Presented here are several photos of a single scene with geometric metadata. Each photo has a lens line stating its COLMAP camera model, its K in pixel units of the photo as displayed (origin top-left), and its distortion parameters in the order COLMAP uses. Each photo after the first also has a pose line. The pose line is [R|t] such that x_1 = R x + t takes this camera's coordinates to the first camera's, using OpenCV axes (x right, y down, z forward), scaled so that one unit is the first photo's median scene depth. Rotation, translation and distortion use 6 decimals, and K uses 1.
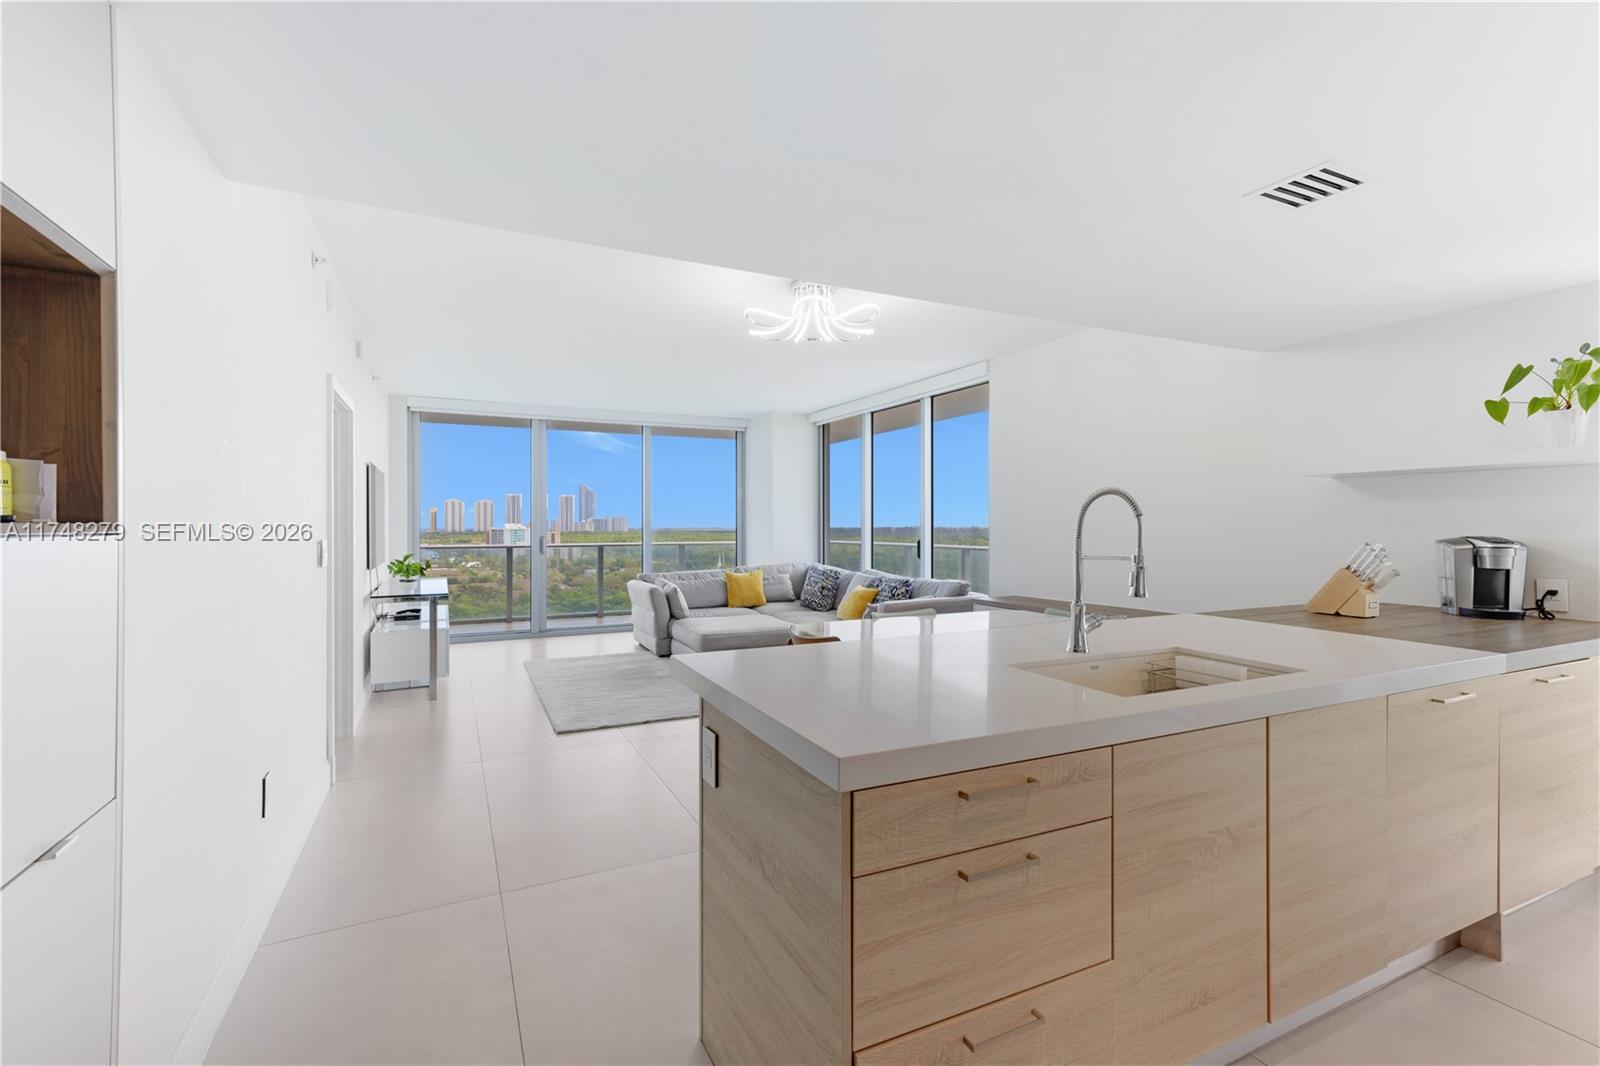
lens RADIAL K [[744.3, 0, 829.9], [0, 744.3, 529.0], [0, 0, 1]] dist [-0.007397, 0.000408]
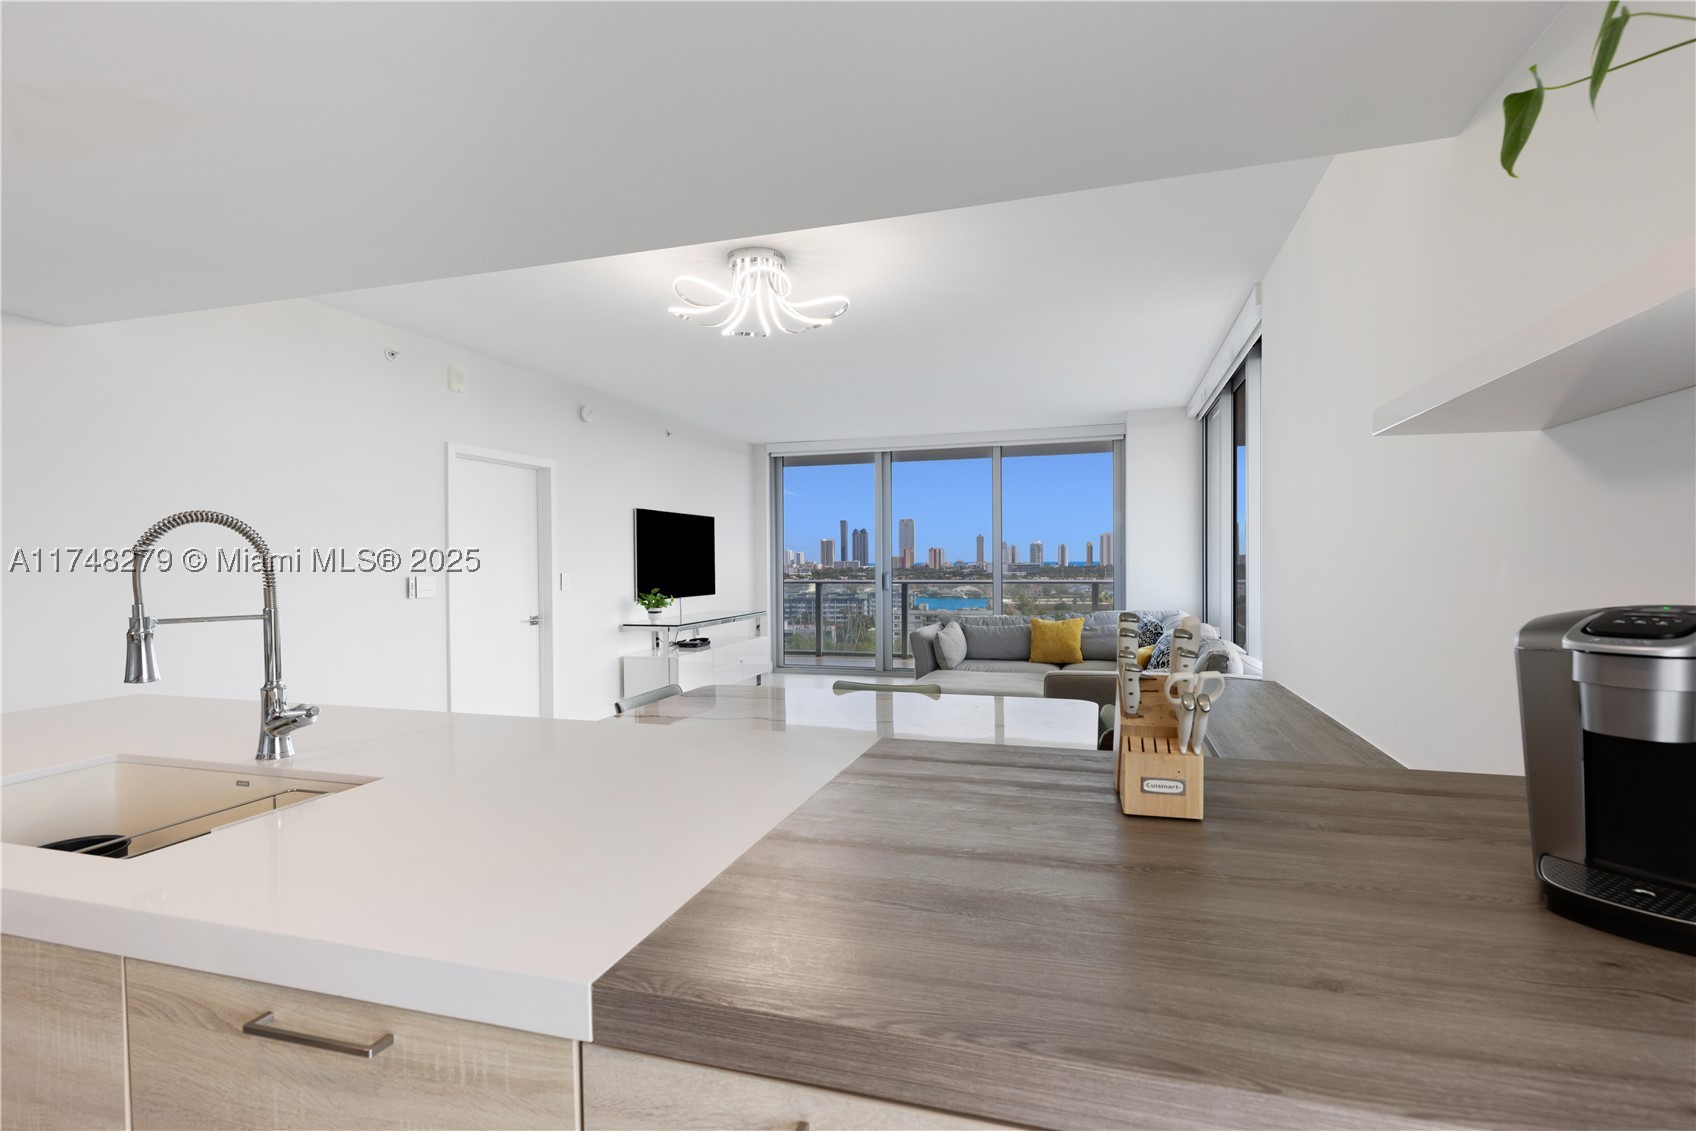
lens RADIAL K [[789.0, 0, 797.9], [0, 789.0, 577.6], [0, 0, 1]] dist [-0.007397, 0.000408]
pose [[0.702065, 0.011475, -0.712021, 0.300465], [0.002408, 0.999826, 0.018489, -0.003225], [0.712109, -0.014695, 0.701915, 0.212508]]
